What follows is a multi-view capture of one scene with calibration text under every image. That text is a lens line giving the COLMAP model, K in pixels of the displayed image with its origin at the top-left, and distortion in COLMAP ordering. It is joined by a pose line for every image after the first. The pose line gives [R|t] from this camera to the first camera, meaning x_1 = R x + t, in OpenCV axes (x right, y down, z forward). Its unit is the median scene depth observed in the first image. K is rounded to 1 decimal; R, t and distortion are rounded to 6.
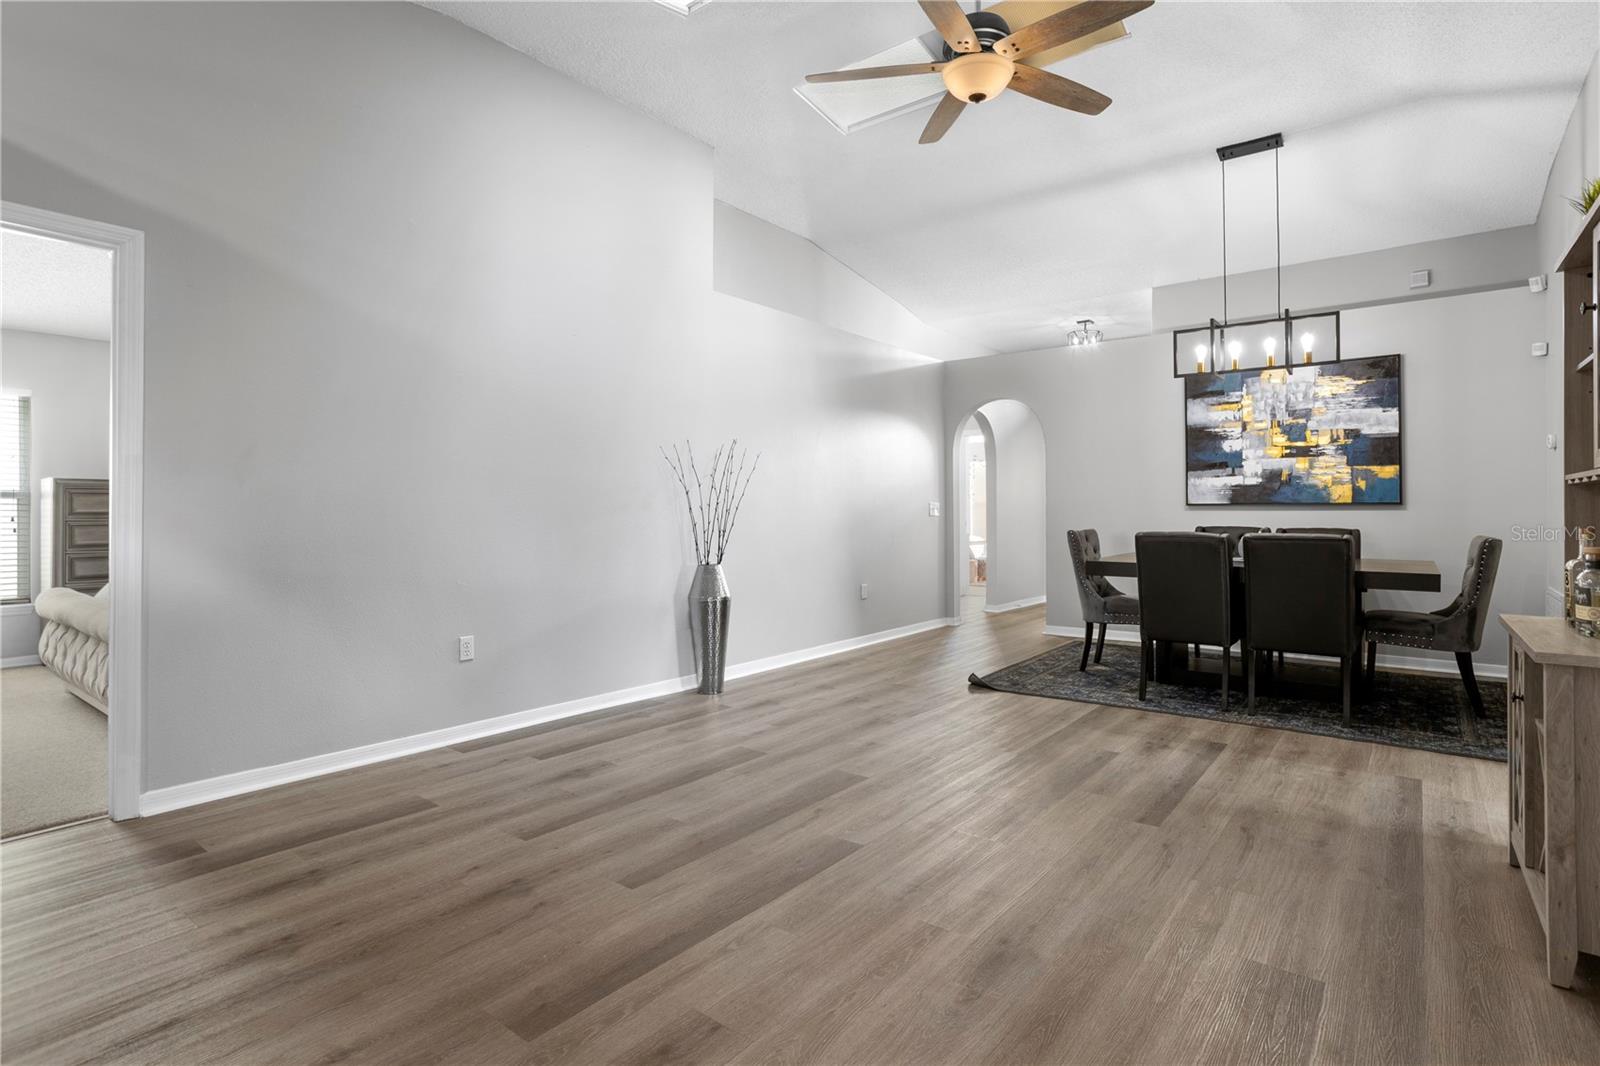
lens RADIAL K [[787.8, 0, 792.7], [0, 787.8, 512.8], [0, 0, 1]] dist [-0.043308, 0.020023]
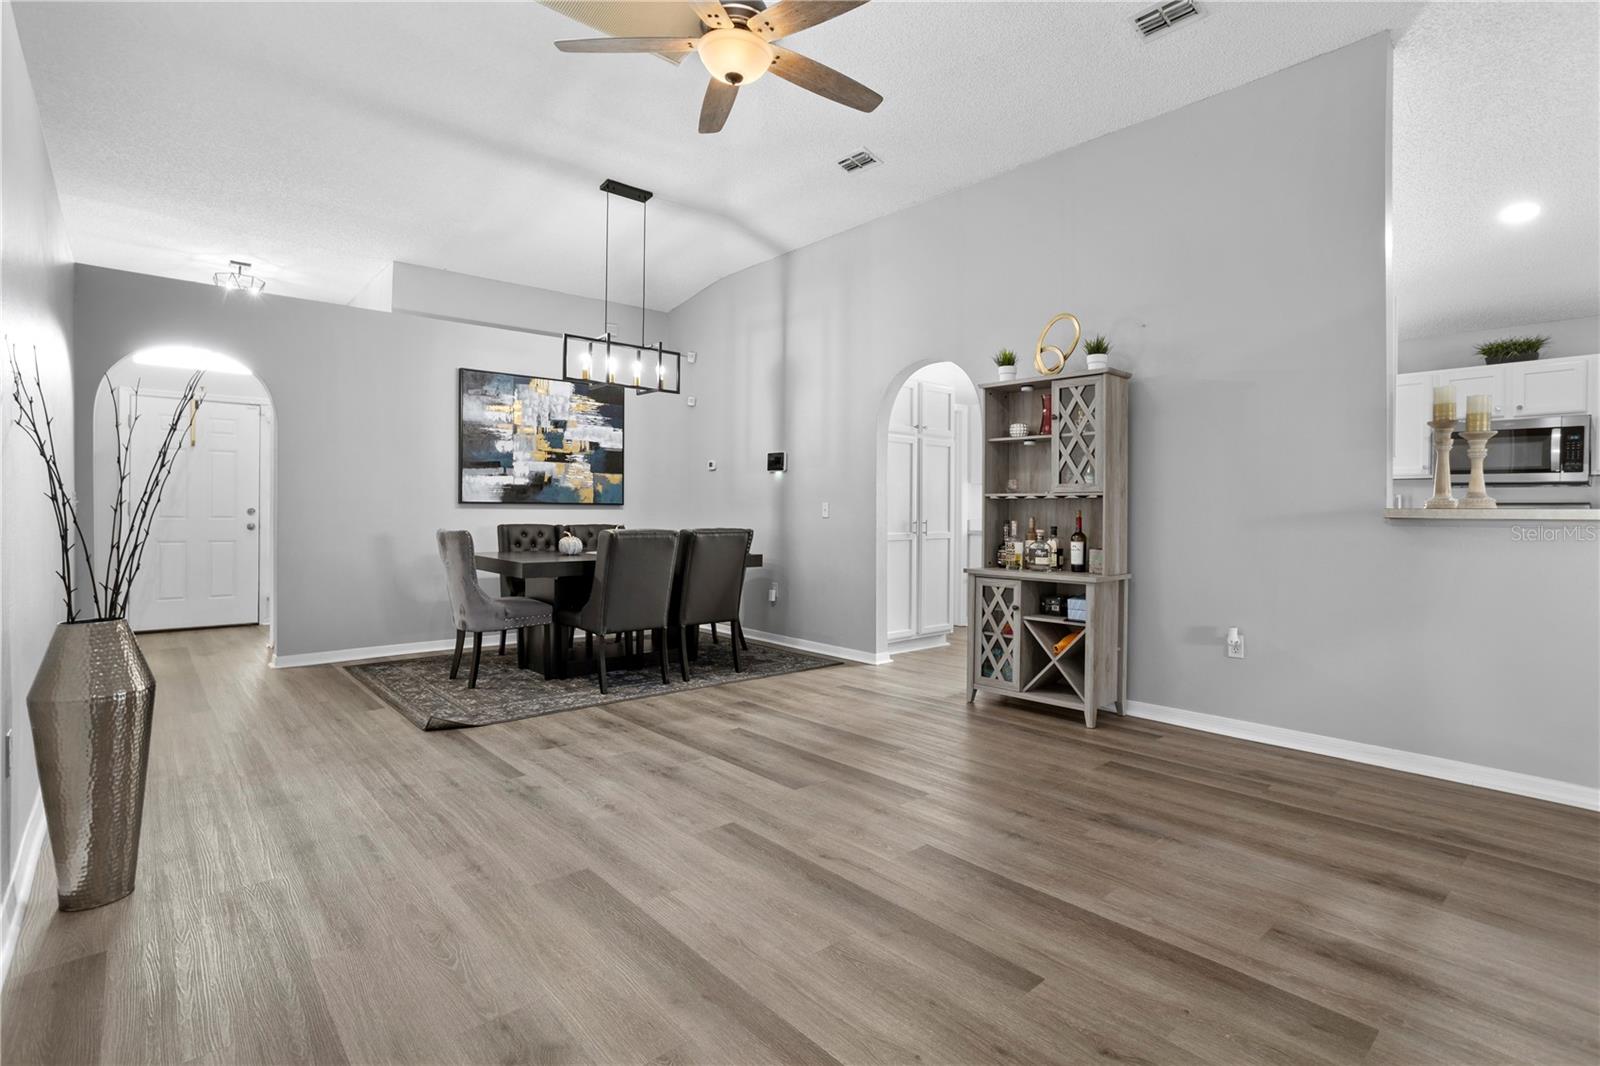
lens RADIAL K [[787.8, 0, 814.2], [0, 787.8, 517.2], [0, 0, 1]] dist [-0.043308, 0.020023]
pose [[0.166036, -0.004321, 0.986110, -0.427455], [-0.004934, 0.999974, 0.005213, 0.000749], [-0.986107, -0.005731, 0.166010, 0.455366]]
